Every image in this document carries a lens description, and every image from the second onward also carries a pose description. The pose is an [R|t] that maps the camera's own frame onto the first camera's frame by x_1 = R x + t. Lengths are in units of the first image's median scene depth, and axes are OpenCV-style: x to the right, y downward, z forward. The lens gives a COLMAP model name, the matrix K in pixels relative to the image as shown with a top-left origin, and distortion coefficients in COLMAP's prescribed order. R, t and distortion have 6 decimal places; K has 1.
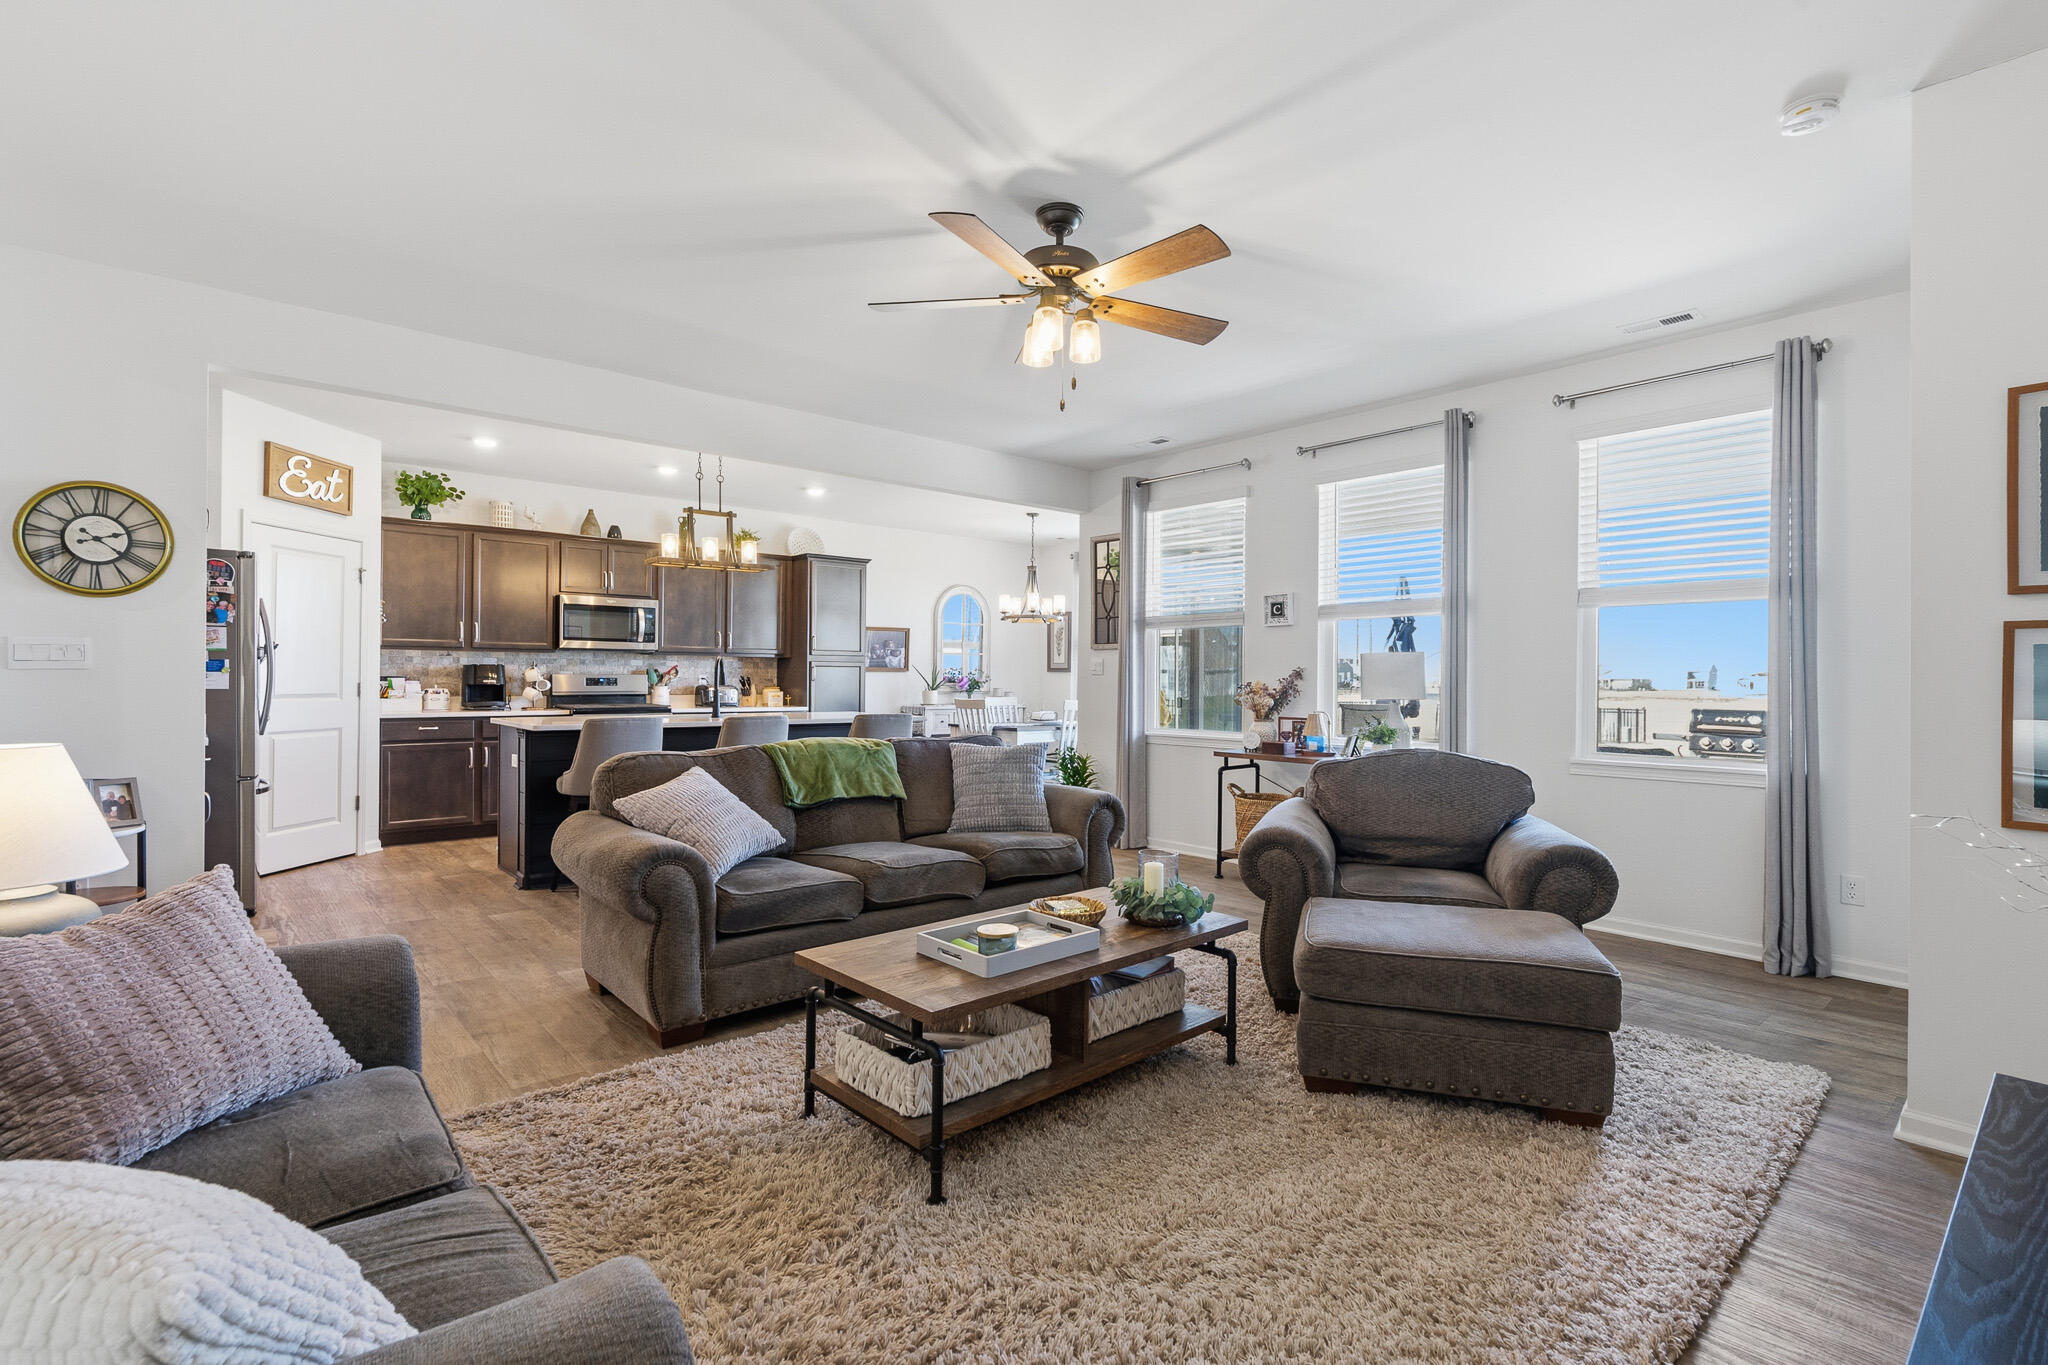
lens RADIAL K [[957.2, 0, 1056.0], [0, 957.2, 676.1], [0, 0, 1]] dist [-0.000049, 0.000057]
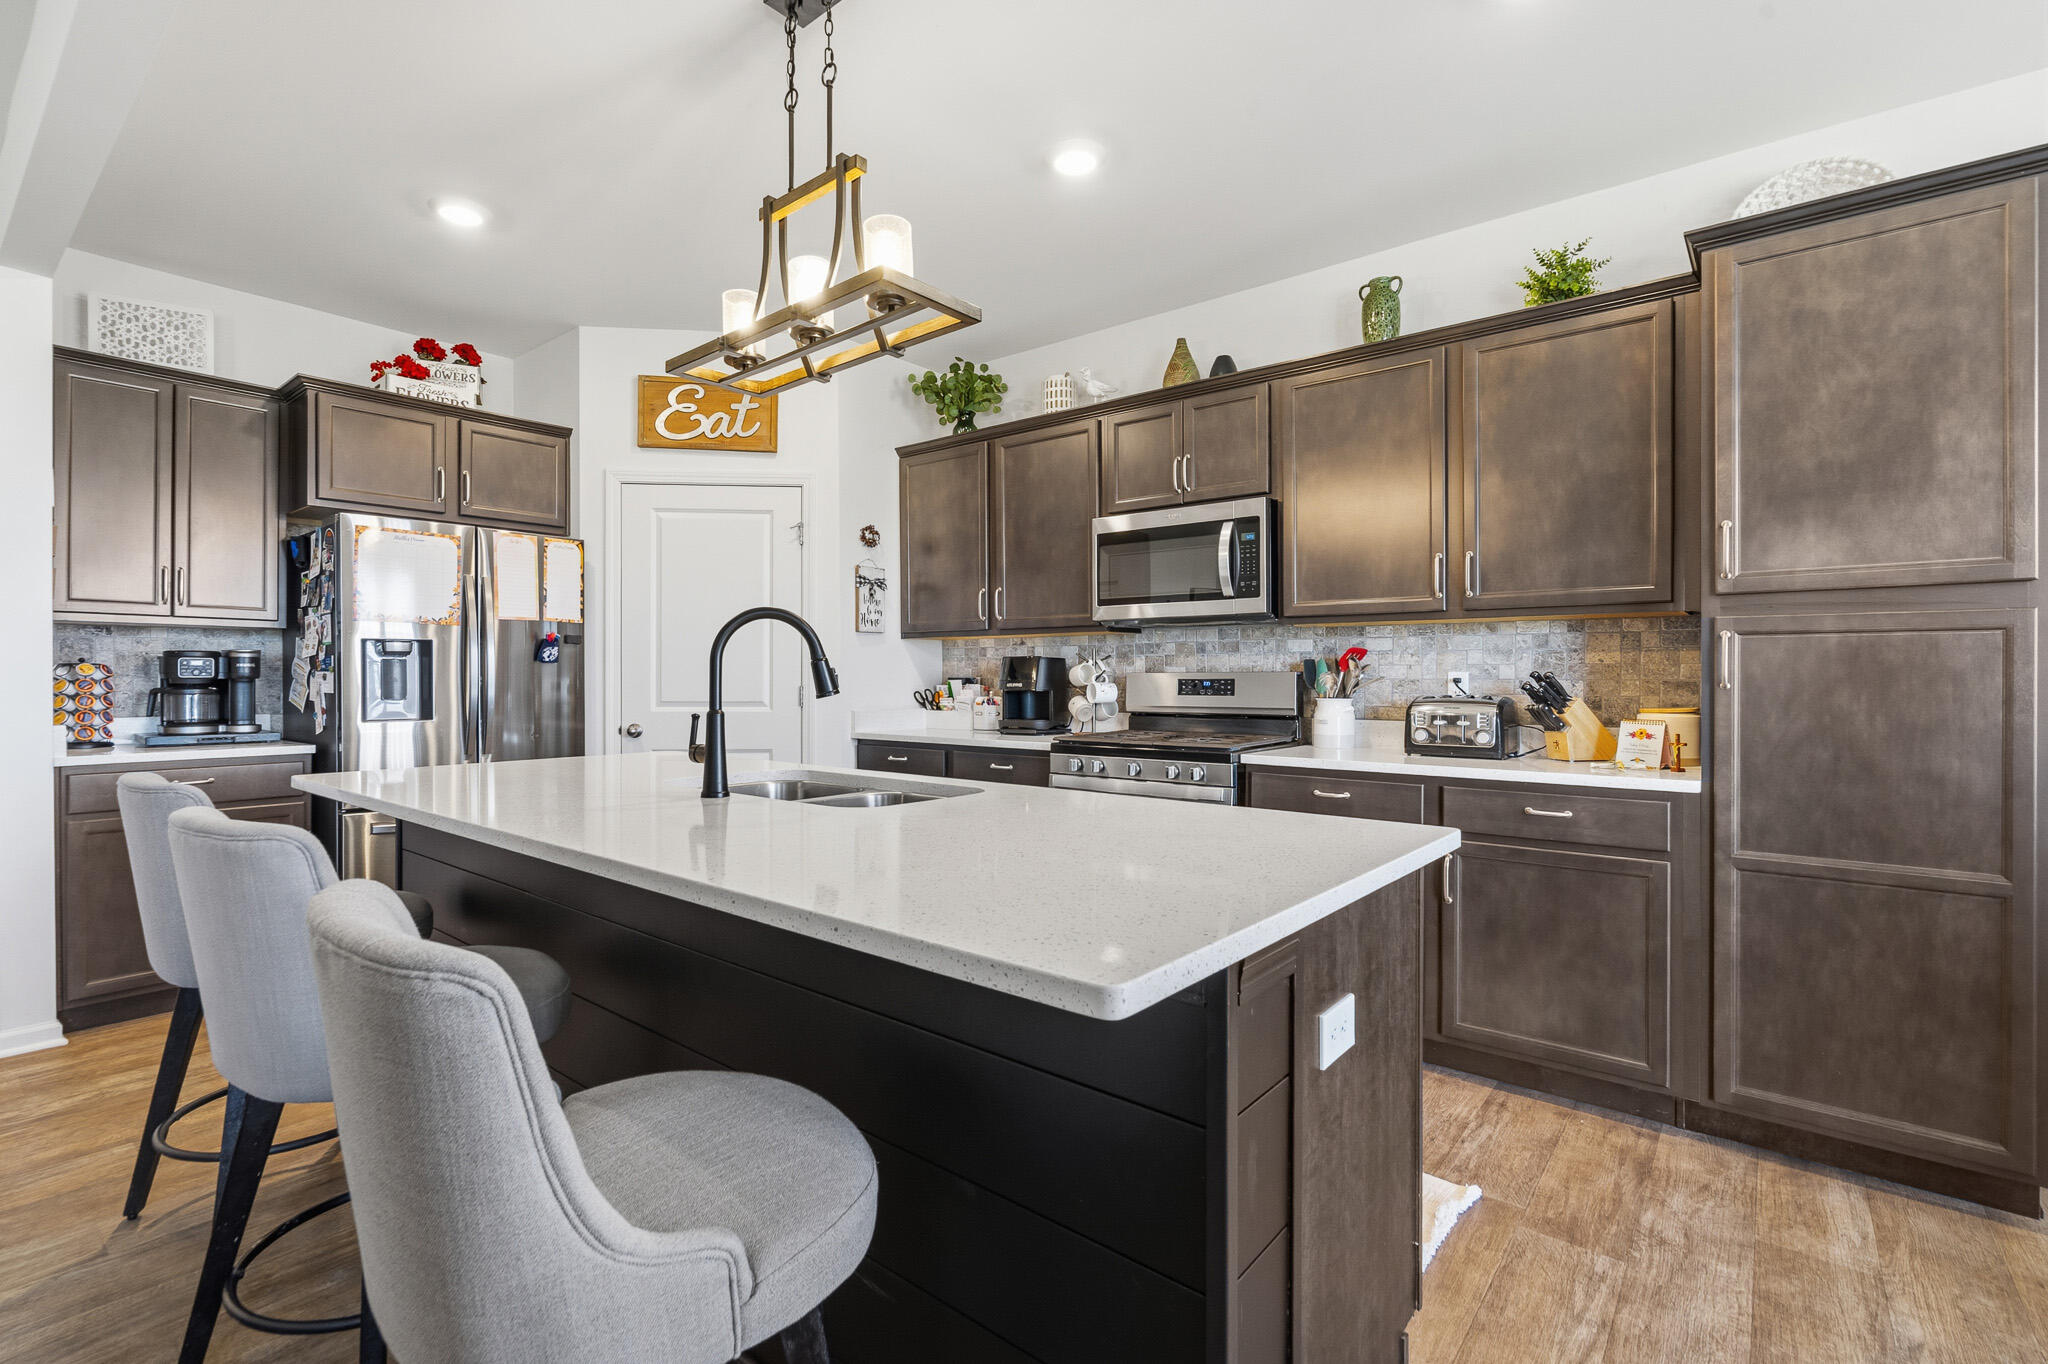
lens RADIAL K [[941.7, 0, 1024.0], [0, 941.7, 682.0], [0, 0, 1]] dist [0.000345, 0.000183]
pose [[0.140377, -0.001704, -0.990097, -0.017797], [0.003204, 0.999994, -0.001266, 0.004682], [0.990093, -0.002994, 0.140381, 1.005476]]
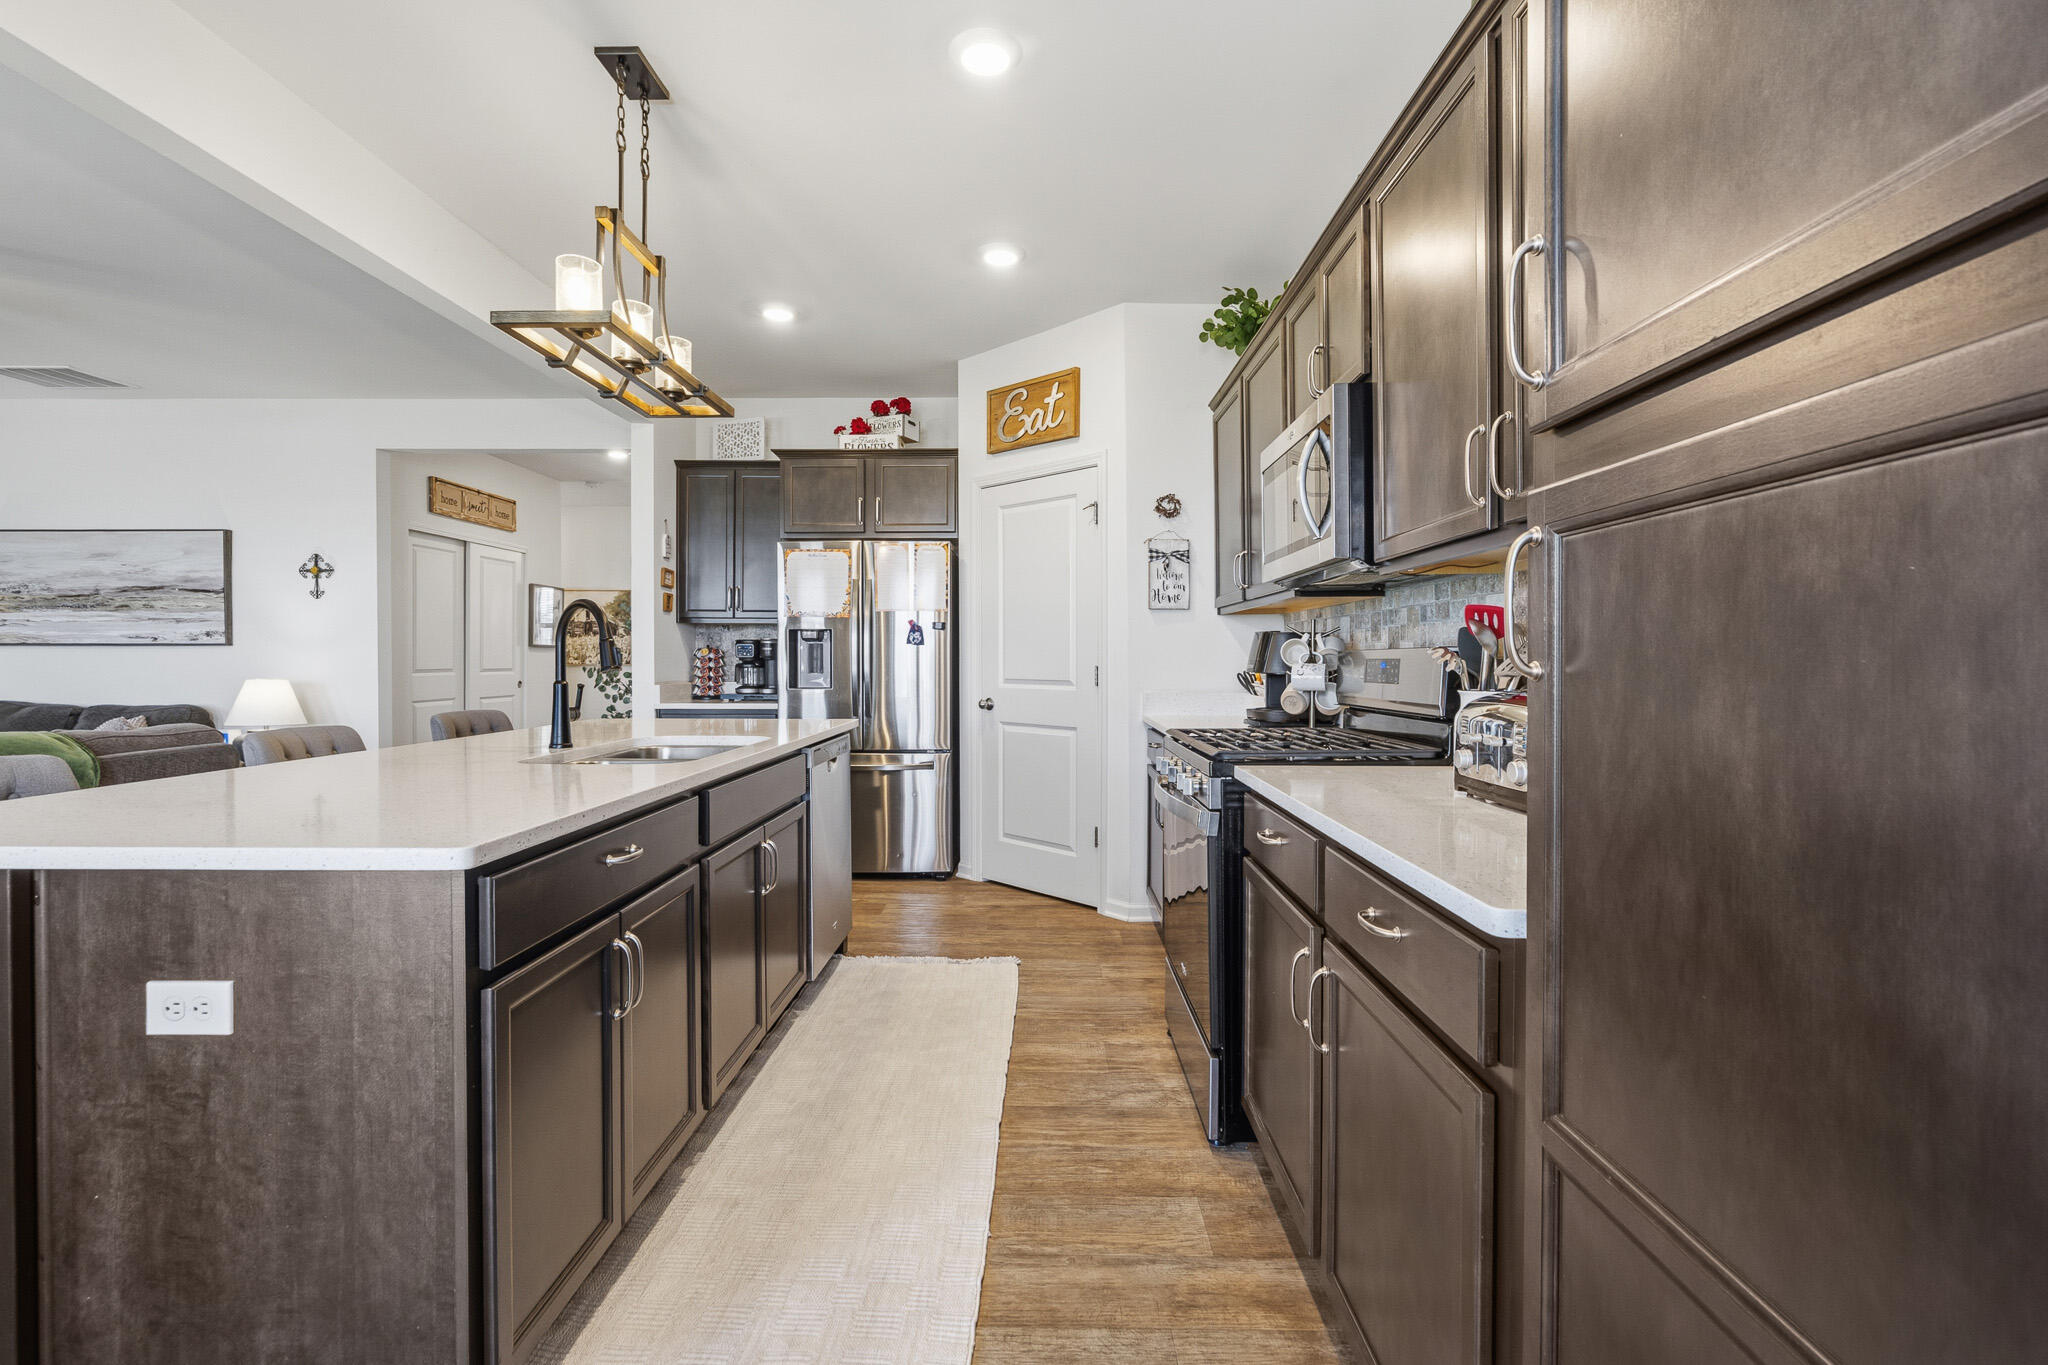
lens RADIAL K [[927.7, 0, 1010.9], [0, 927.7, 671.8], [0, 0, 1]] dist [-0.001780, -0.000123]
pose [[-0.684212, 0.001417, -0.729282, -0.177619], [-0.005061, 0.999965, 0.006691, 0.006166], [0.729266, 0.008269, -0.684181, 1.341207]]
